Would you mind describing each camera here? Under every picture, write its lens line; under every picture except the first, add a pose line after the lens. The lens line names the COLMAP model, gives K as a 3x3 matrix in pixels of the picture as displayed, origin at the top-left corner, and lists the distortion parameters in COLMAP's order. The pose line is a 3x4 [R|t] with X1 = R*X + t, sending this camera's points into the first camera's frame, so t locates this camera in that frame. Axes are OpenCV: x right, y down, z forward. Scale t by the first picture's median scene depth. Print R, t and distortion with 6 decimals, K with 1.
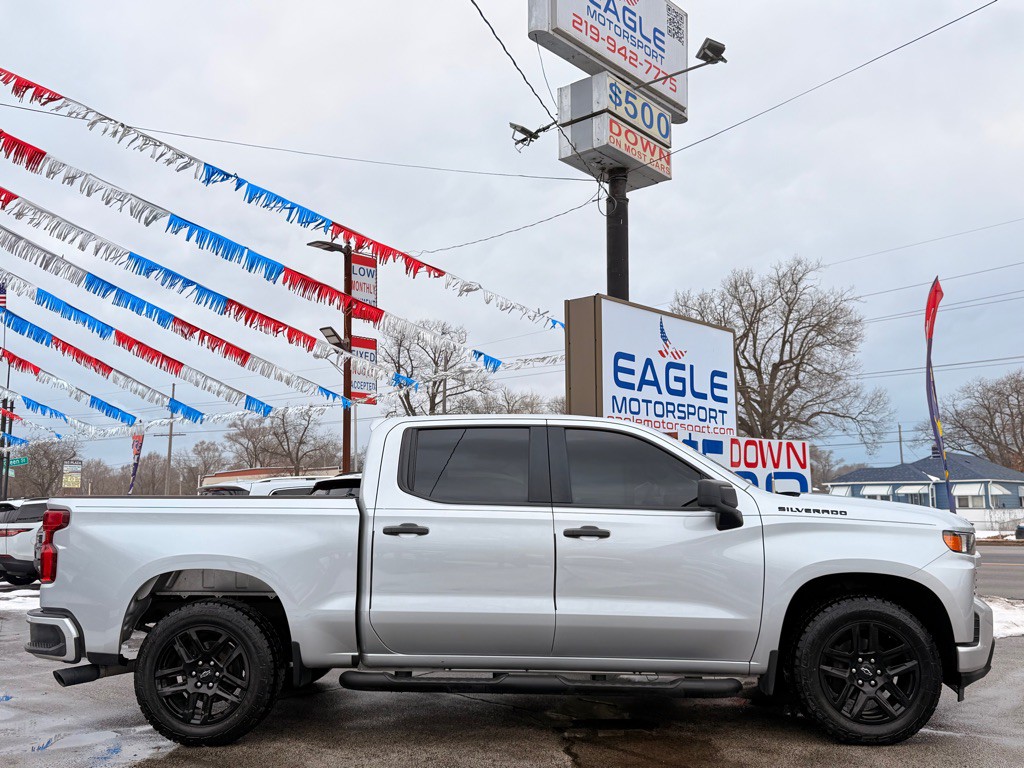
lens RADIAL K [[931.2, 0, 491.7], [0, 931.2, 382.0], [0, 0, 1]] dist [0.057424, -0.013953]
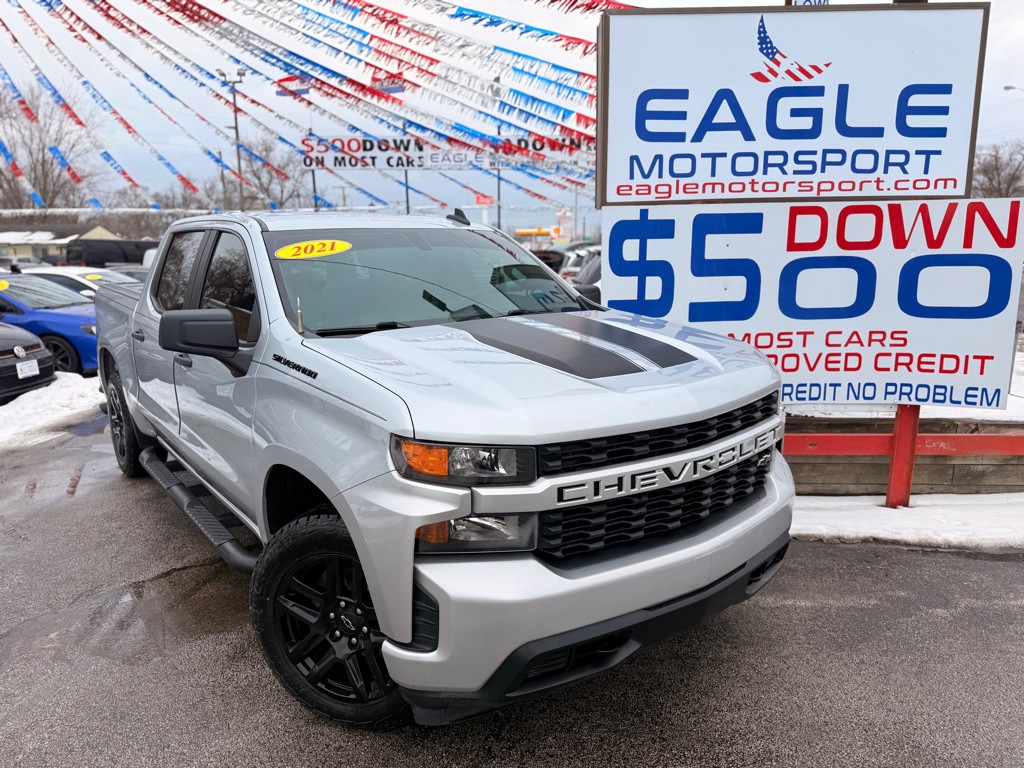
lens RADIAL K [[723.0, 0, 513.2], [0, 723.0, 381.6], [0, 0, 1]] dist [0.043298, -0.061918]
pose [[0.663744, 0.139775, -0.734783, 0.482364], [0.103845, 0.955649, 0.275594, 0.016345], [0.740716, -0.259227, 0.619791, 0.484022]]
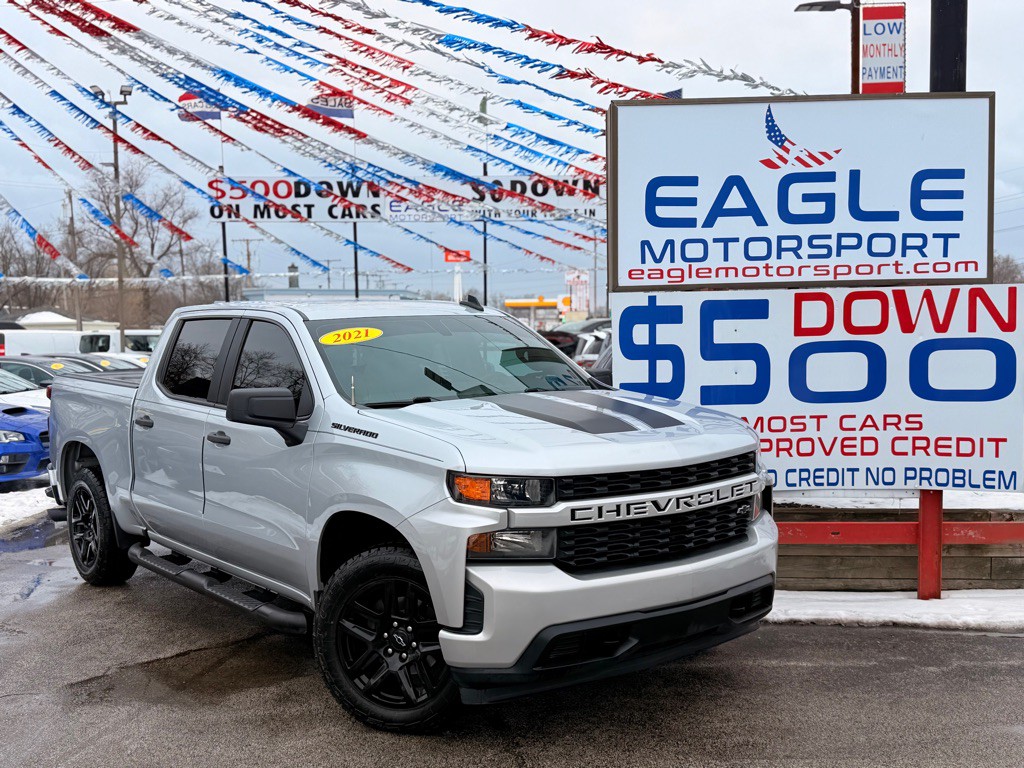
lens RADIAL K [[1122.4, 0, 512.0], [0, 1122.4, 384.0], [0, 0, 1]] dist [0.233928, -0.571586]
pose [[0.671751, 0.038588, -0.739772, 0.673827], [0.105402, 0.983503, 0.147012, -0.014866], [0.733240, -0.176728, 0.656601, 0.294235]]
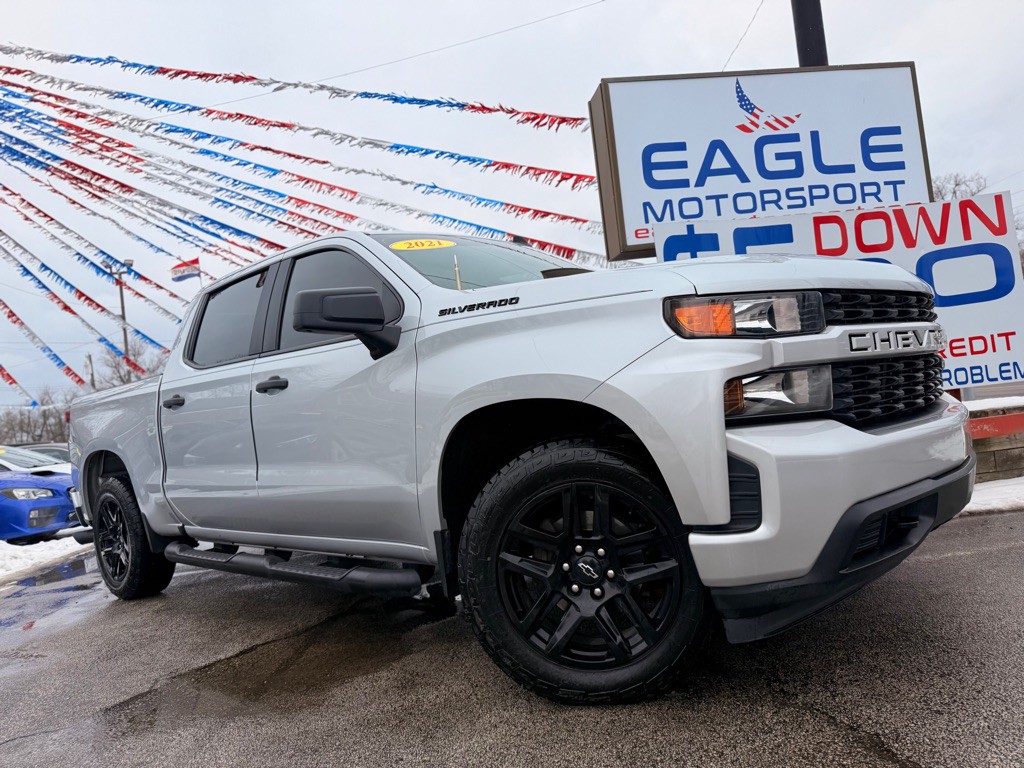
lens RADIAL K [[723.0, 0, 513.2], [0, 723.0, 381.6], [0, 0, 1]] dist [0.043298, -0.061918]
pose [[0.772642, -0.111749, -0.624929, 0.383343], [0.194561, 0.978698, 0.065539, 0.095082], [0.604293, -0.172225, 0.777926, 0.393434]]
